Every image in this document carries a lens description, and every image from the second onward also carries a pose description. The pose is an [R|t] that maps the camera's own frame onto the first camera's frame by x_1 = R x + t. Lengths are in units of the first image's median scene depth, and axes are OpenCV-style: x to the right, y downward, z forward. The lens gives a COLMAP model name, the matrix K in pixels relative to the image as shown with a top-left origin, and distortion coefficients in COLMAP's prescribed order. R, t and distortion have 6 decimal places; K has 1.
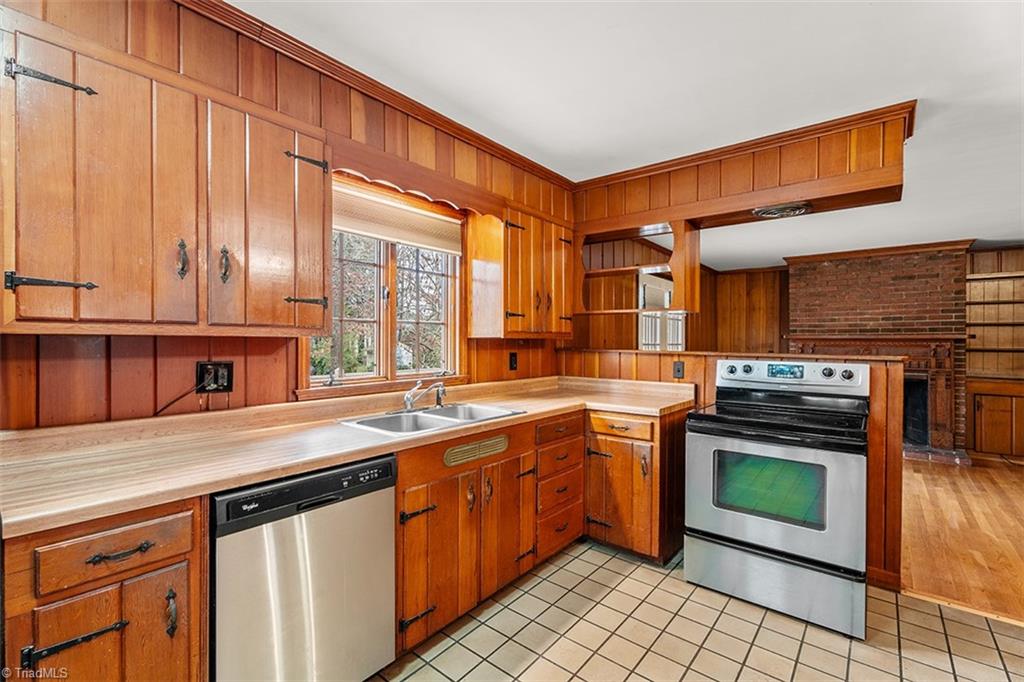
lens RADIAL K [[453.7, 0, 510.9], [0, 453.7, 341.9], [0, 0, 1]] dist [0.005466, -0.000047]
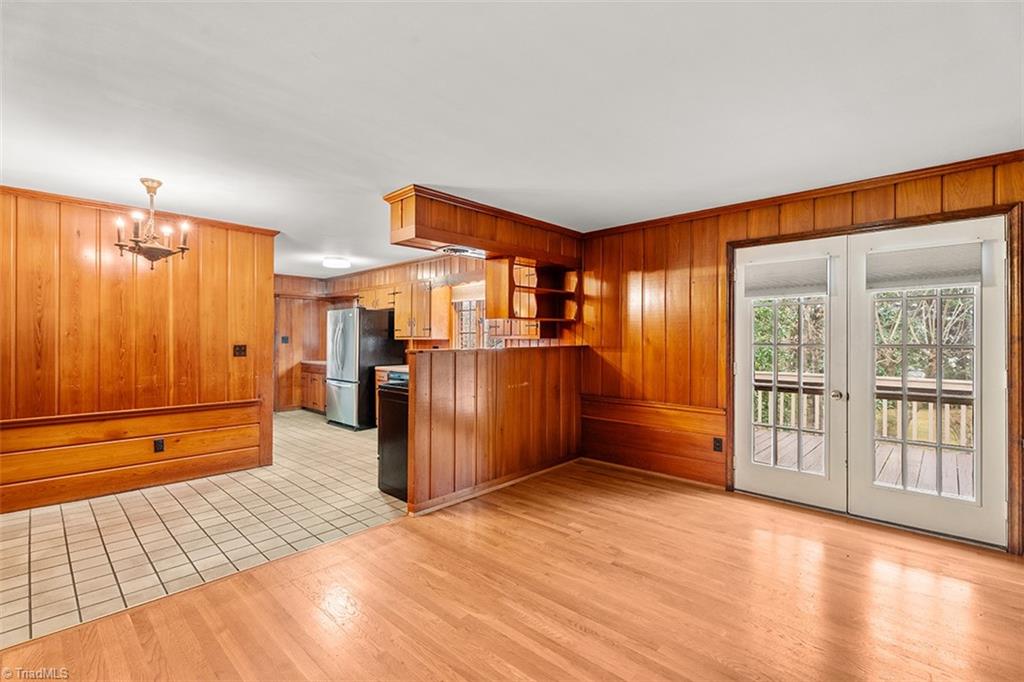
lens RADIAL K [[453.7, 0, 510.1], [0, 453.7, 338.6], [0, 0, 1]] dist [0.005466, -0.000047]
pose [[-0.069369, -0.010665, -0.997534, 1.049476], [-0.003854, 0.999938, -0.010422, 0.005459], [0.997584, 0.003122, -0.069405, 0.660057]]
